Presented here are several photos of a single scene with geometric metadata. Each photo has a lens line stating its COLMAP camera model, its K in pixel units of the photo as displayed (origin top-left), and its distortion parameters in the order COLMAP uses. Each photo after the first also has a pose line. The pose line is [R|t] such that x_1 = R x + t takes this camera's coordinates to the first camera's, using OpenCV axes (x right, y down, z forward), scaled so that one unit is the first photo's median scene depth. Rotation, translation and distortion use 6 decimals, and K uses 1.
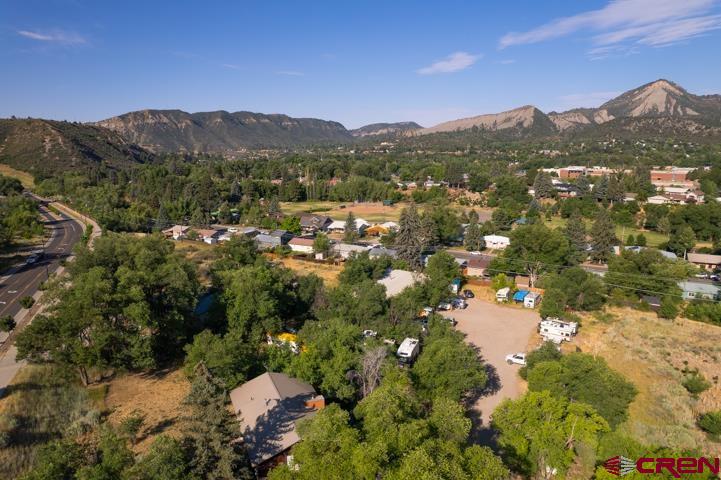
lens RADIAL K [[459.6, 0, 362.4], [0, 459.6, 243.9], [0, 0, 1]] dist [-0.079369, 0.071626]
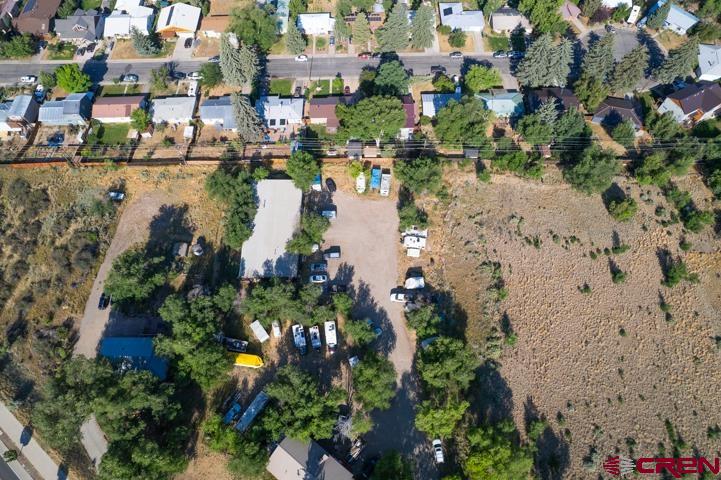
lens RADIAL K [[459.6, 0, 362.4], [0, 459.6, 243.9], [0, 0, 1]] dist [-0.079369, 0.071626]
pose [[0.882674, -0.422833, 0.205177, 0.001459], [0.111109, 0.611924, 0.783073, -0.103074], [-0.456662, -0.668401, 0.587111, 0.031854]]
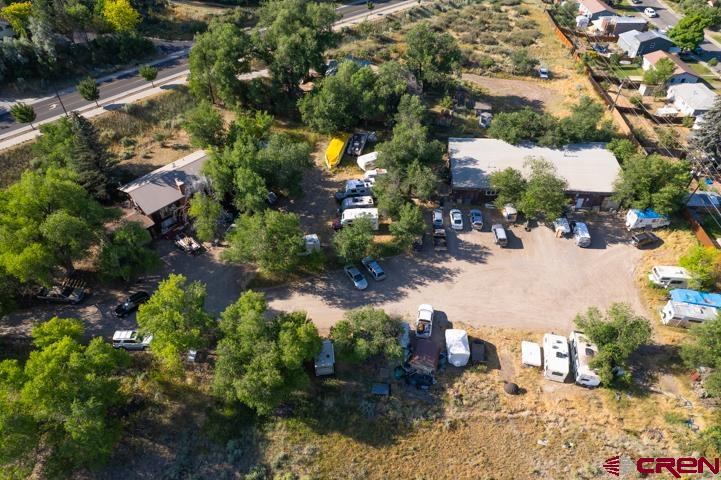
lens RADIAL K [[459.6, 0, 362.4], [0, 459.6, 243.9], [0, 0, 1]] dist [-0.079369, 0.071626]
pose [[0.394572, 0.621538, -0.676760, 0.075207], [-0.179467, 0.774461, 0.606632, -0.027955], [0.901168, -0.117904, 0.417126, 0.062532]]
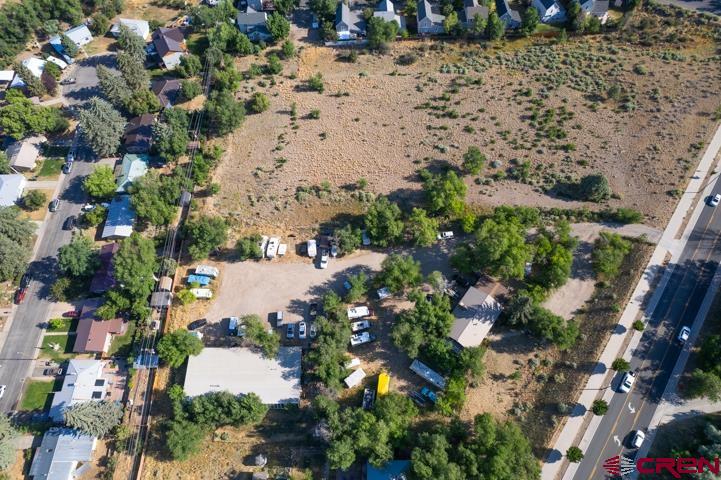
lens RADIAL K [[459.6, 0, 362.4], [0, 459.6, 243.9], [0, 0, 1]] dist [-0.079369, 0.071626]
pose [[-0.475263, -0.771547, 0.422895, -0.039976], [0.210323, 0.367087, 0.906097, -0.130792], [-0.854336, 0.519578, -0.012189, 0.088797]]
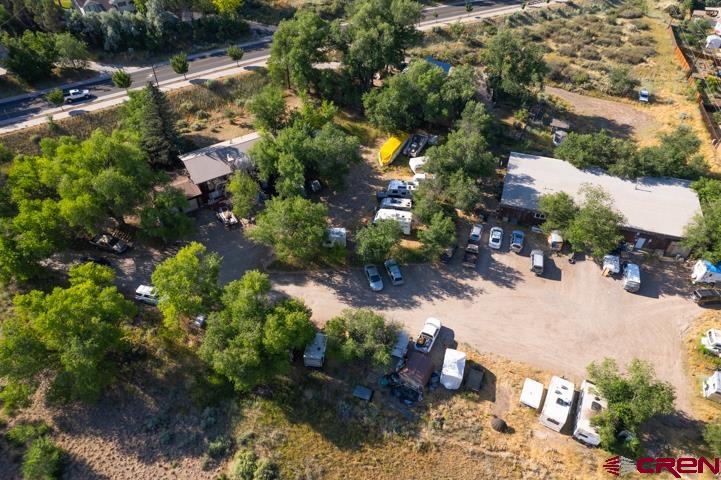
lens RADIAL K [[459.6, 0, 362.4], [0, 459.6, 243.9], [0, 0, 1]] dist [-0.079369, 0.071626]
pose [[0.147800, 0.671721, -0.725910, 0.077584], [-0.191282, 0.739527, 0.645376, -0.029799], [0.970344, 0.043467, 0.237790, 0.073751]]
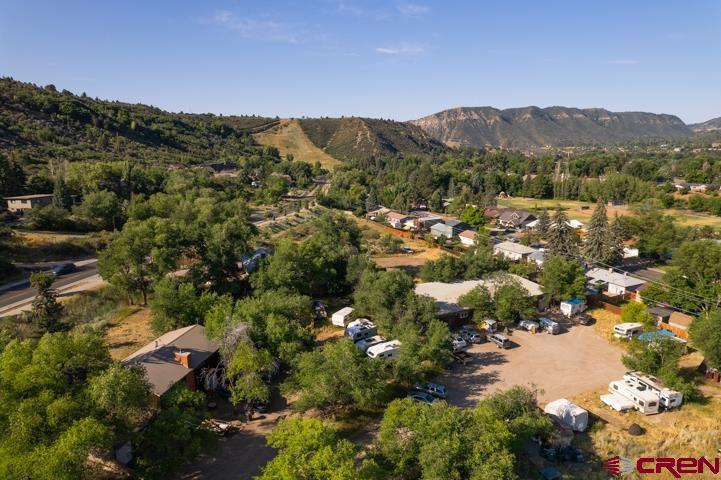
lens RADIAL K [[459.6, 0, 362.4], [0, 459.6, 243.9], [0, 0, 1]] dist [-0.079369, 0.071626]
pose [[0.798253, 0.128459, -0.588464, 0.055080], [-0.124328, 0.991094, 0.047700, -0.000620], [0.589351, 0.035085, 0.807115, 0.027261]]
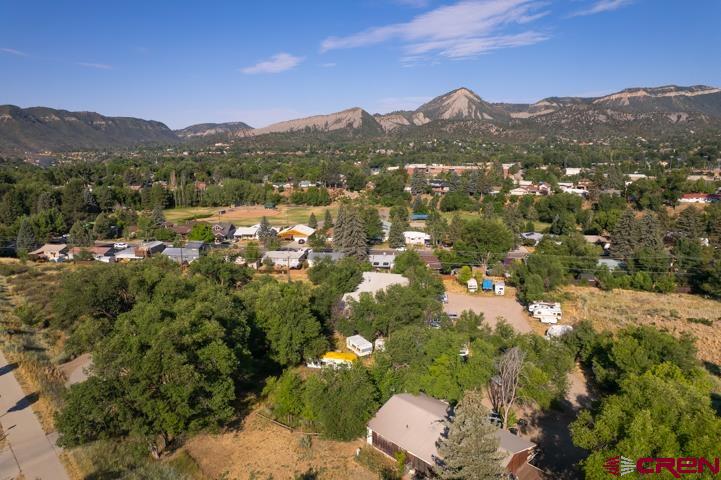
lens RADIAL K [[459.6, 0, 362.4], [0, 459.6, 243.9], [0, 0, 1]] dist [-0.079369, 0.071626]
pose [[0.935285, -0.074078, 0.346056, -0.043242], [0.074431, 0.997150, 0.012291, -0.002676], [-0.345981, 0.014261, 0.938133, 0.012688]]
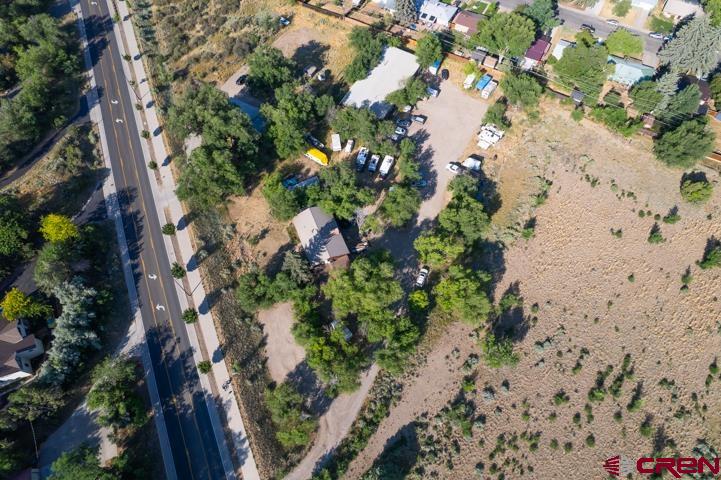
lens RADIAL K [[459.6, 0, 362.4], [0, 459.6, 243.9], [0, 0, 1]] dist [-0.079369, 0.071626]
pose [[0.999574, 0.011221, -0.026938, 0.006068], [0.013751, 0.633093, 0.773954, -0.089482], [0.025739, -0.773994, 0.632669, -0.029172]]
